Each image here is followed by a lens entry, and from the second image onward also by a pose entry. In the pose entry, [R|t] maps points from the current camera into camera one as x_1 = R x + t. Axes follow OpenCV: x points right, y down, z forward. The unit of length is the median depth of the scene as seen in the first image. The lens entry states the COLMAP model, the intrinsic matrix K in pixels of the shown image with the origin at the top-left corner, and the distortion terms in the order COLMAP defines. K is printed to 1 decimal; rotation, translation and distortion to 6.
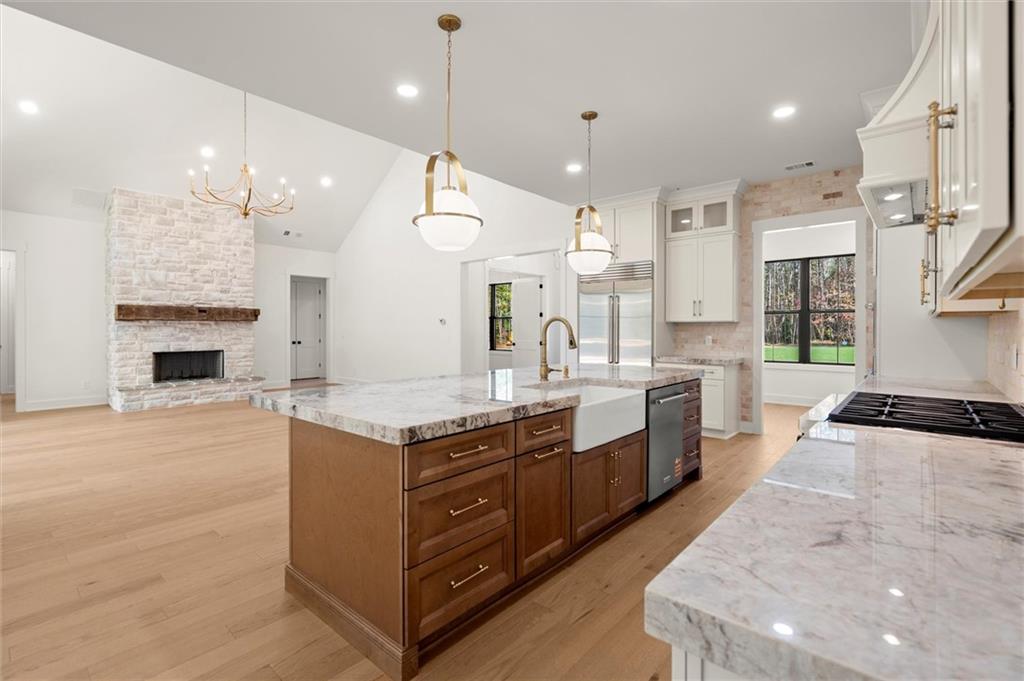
lens RADIAL K [[477.7, 0, 508.6], [0, 477.7, 328.5], [0, 0, 1]] dist [-0.009959, 0.004988]
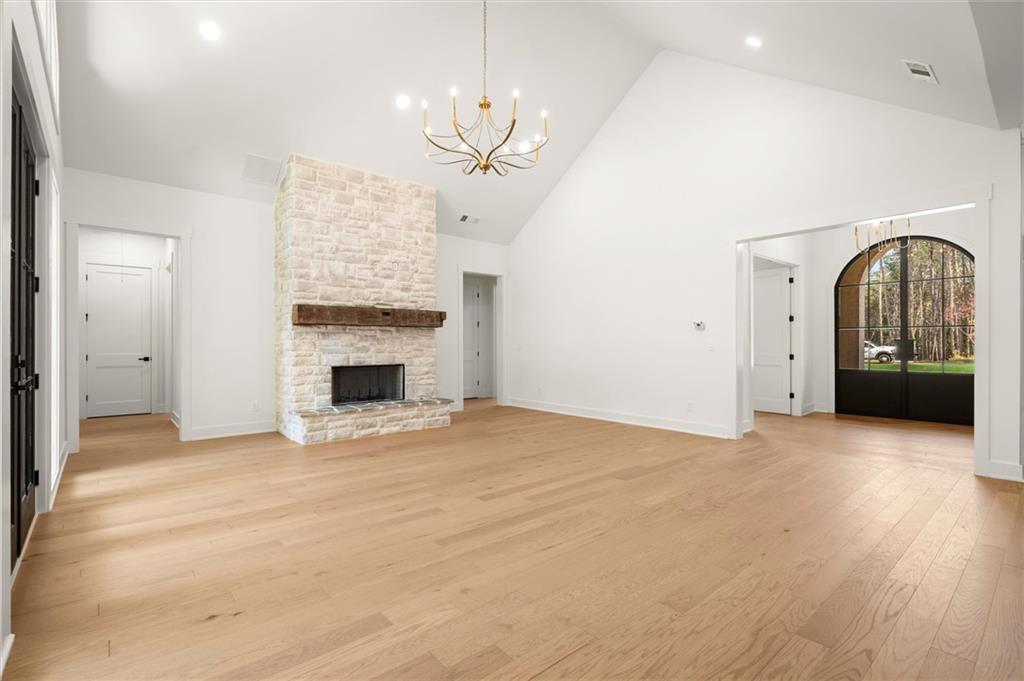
lens RADIAL K [[477.7, 0, 502.1], [0, 477.7, 340.6], [0, 0, 1]] dist [-0.009959, 0.004988]
pose [[0.989018, -0.000178, -0.147795, -0.372879], [-0.000070, 0.999999, -0.001671, 0.009550], [0.147795, 0.001663, 0.989017, 0.281141]]
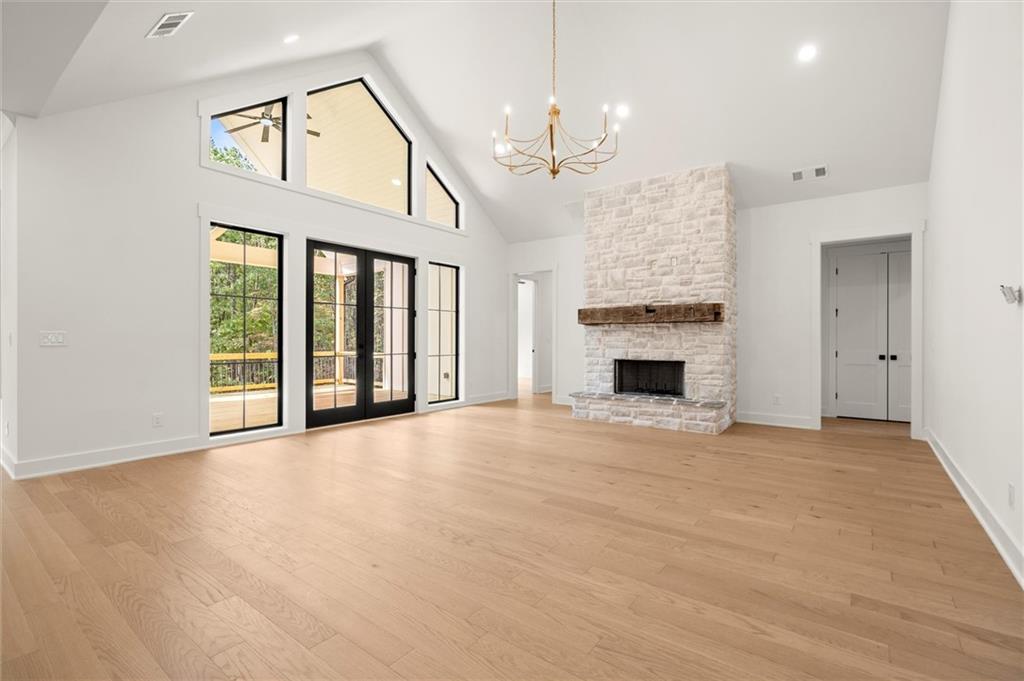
lens RADIAL K [[477.7, 0, 535.2], [0, 477.7, 336.8], [0, 0, 1]] dist [-0.009959, 0.004988]
pose [[0.075267, -0.004203, -0.997155, 0.160196], [0.001020, 0.999991, -0.004138, 0.011396], [0.997163, -0.000705, 0.075271, 0.816567]]
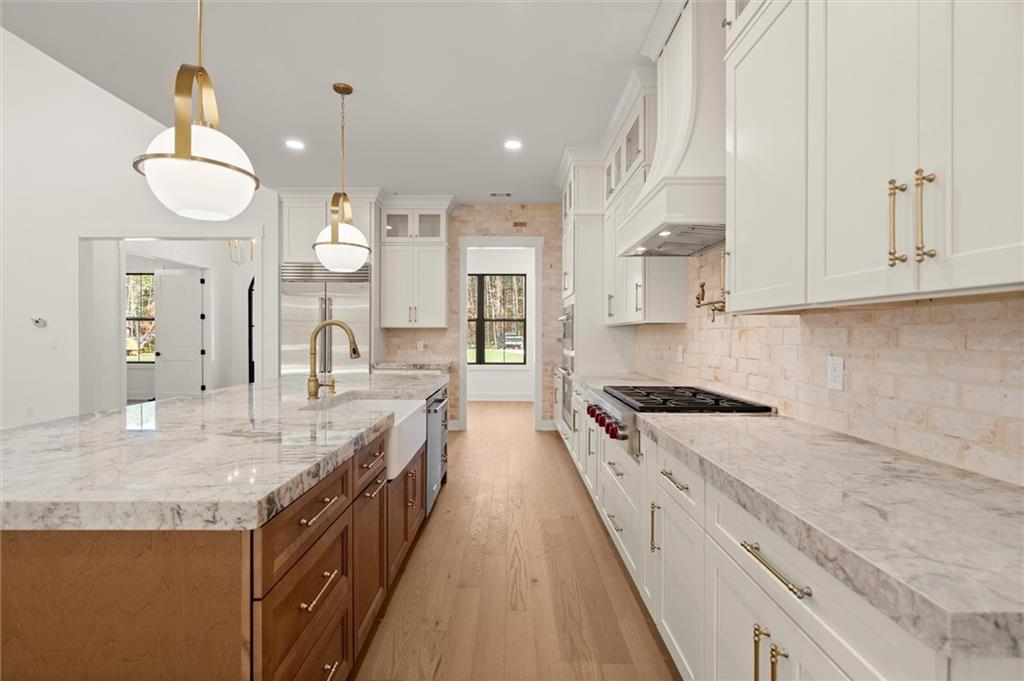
lens RADIAL K [[472.3, 0, 512.8], [0, 472.3, 335.6], [0, 0, 1]] dist [-0.005429, 0.002114]
pose [[0.746975, -0.000261, 0.664852, -0.096646], [-0.002291, 0.999993, 0.002966, -0.000456], [-0.664848, -0.003739, 0.746969, 0.086132]]
